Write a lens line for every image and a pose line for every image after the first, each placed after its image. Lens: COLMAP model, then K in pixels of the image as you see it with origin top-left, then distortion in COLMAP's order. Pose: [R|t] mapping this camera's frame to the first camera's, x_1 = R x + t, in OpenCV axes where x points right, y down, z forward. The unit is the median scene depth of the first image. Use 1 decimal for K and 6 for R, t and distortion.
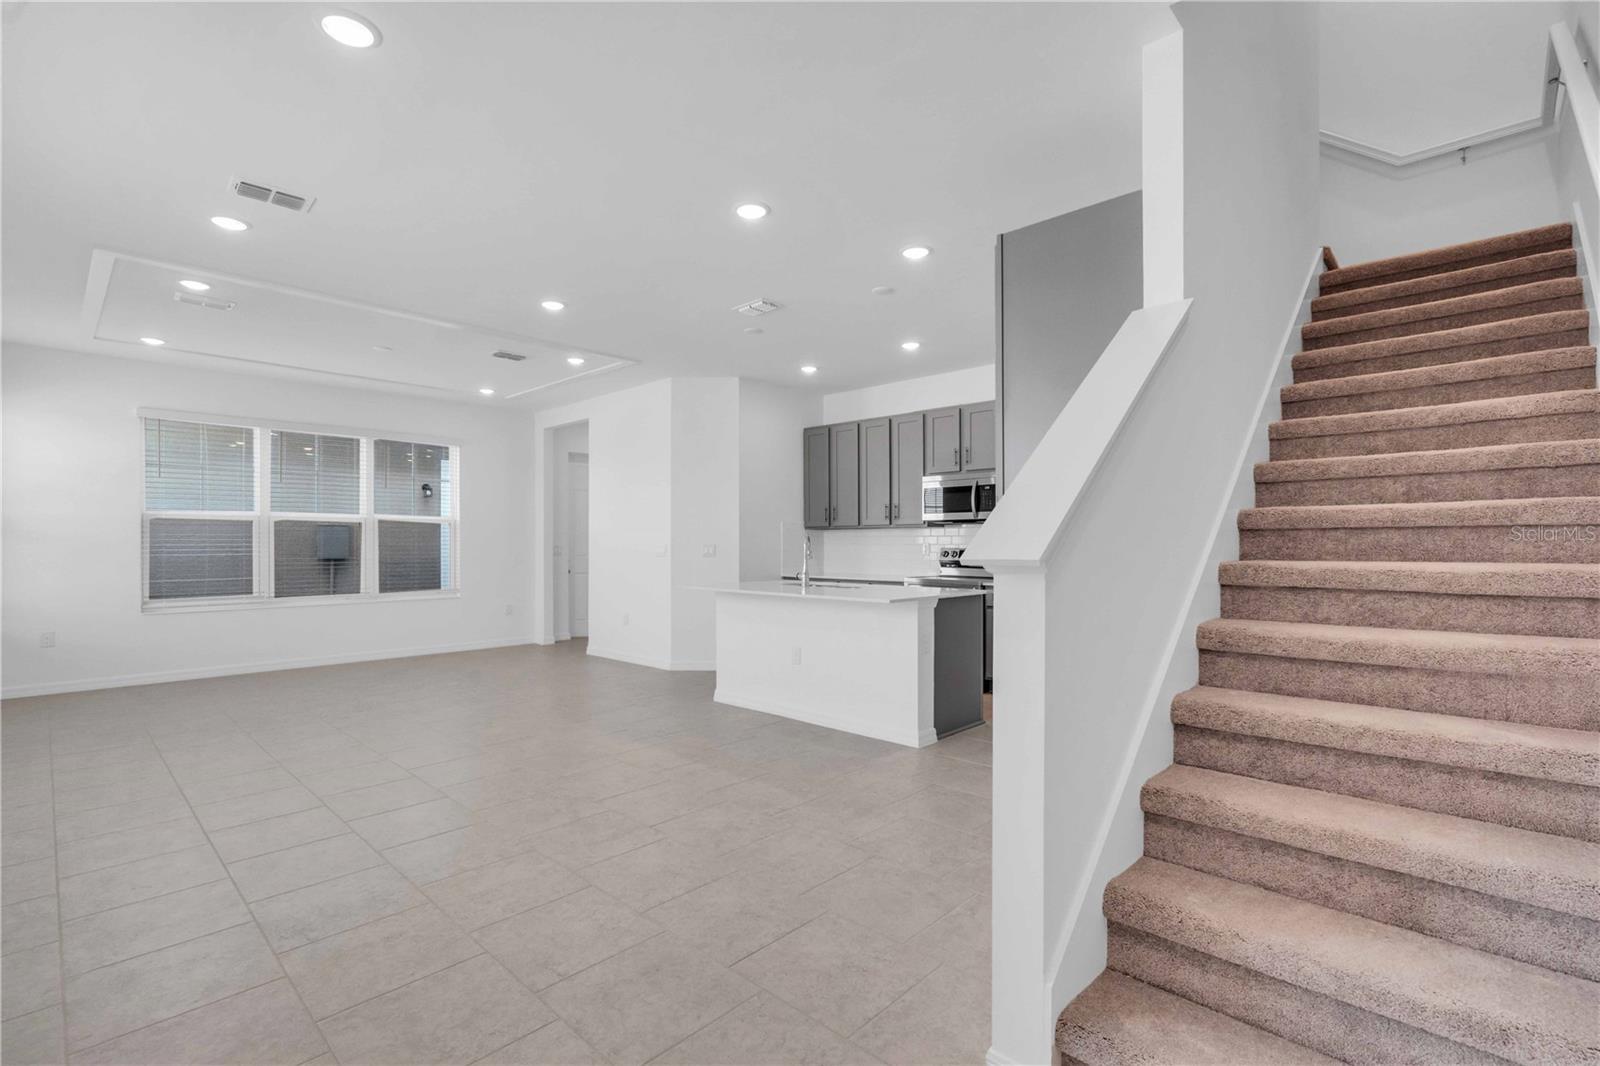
lens RADIAL K [[733.2, 0, 802.4], [0, 733.2, 537.8], [0, 0, 1]] dist [0.000248, 0.000868]
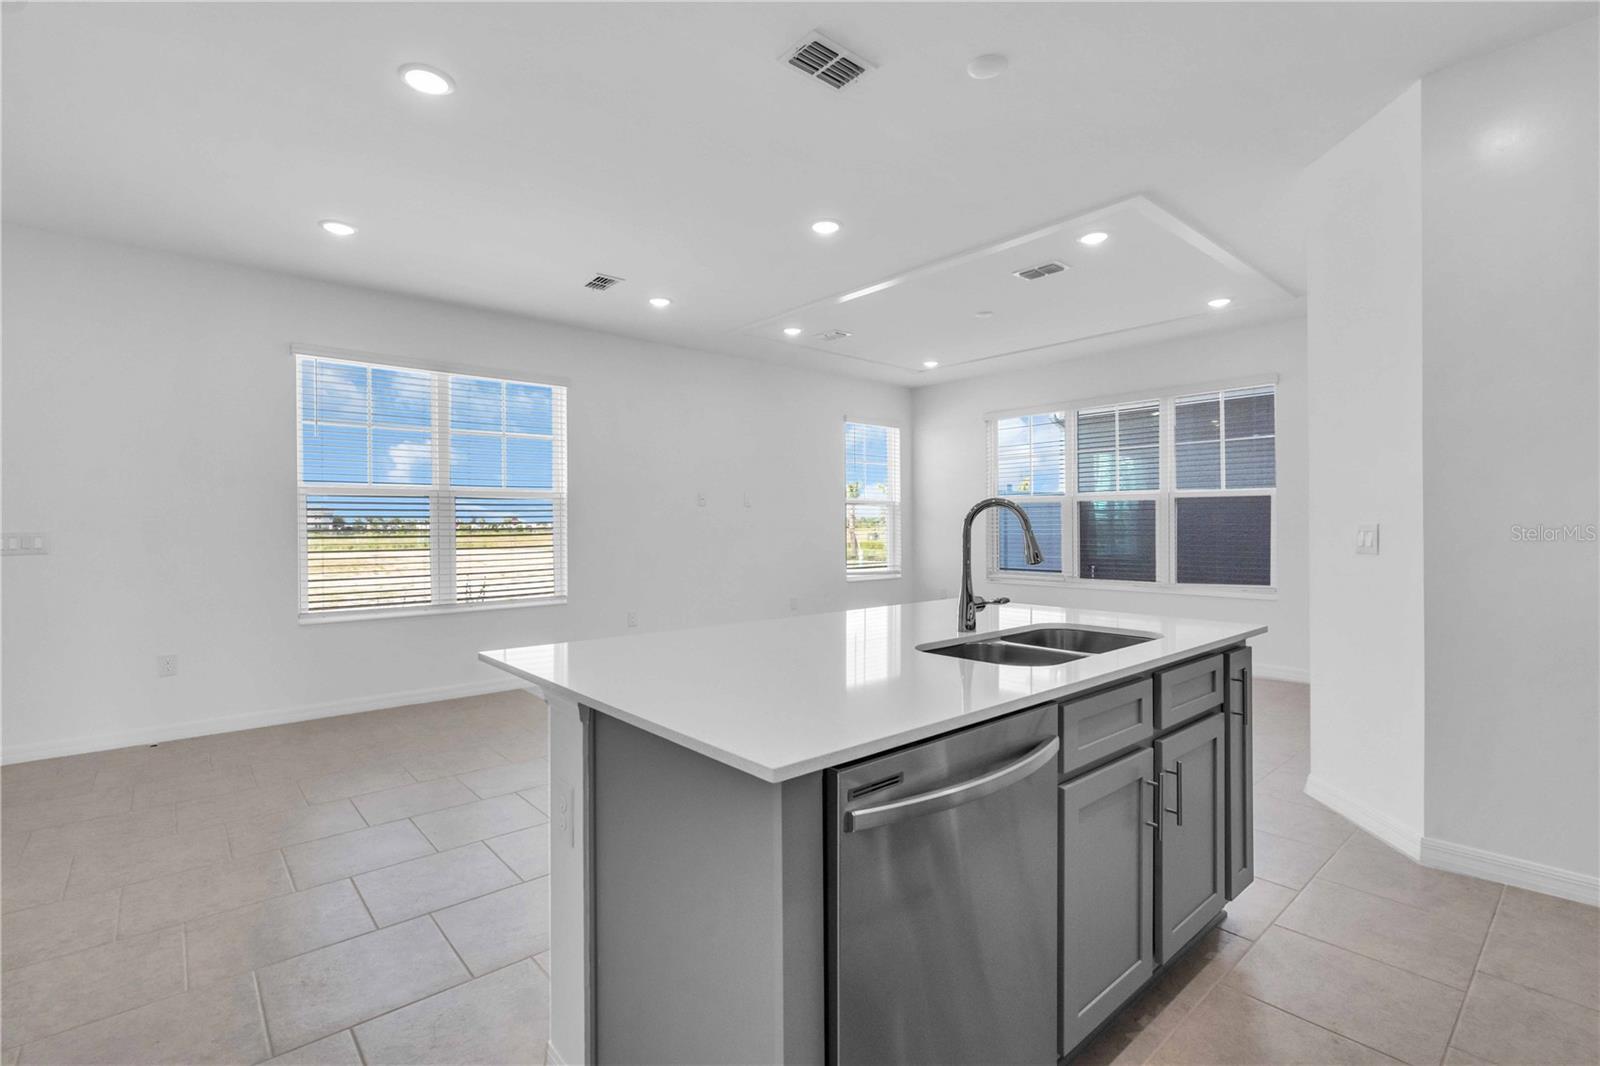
lens RADIAL K [[733.2, 0, 800.8], [0, 733.2, 528.3], [0, 0, 1]] dist [0.000248, 0.000868]
pose [[-0.080721, 0.008414, -0.996701, 0.279397], [0.011808, 0.999902, 0.007485, 0.000933], [0.996667, -0.011165, -0.080813, 0.610044]]
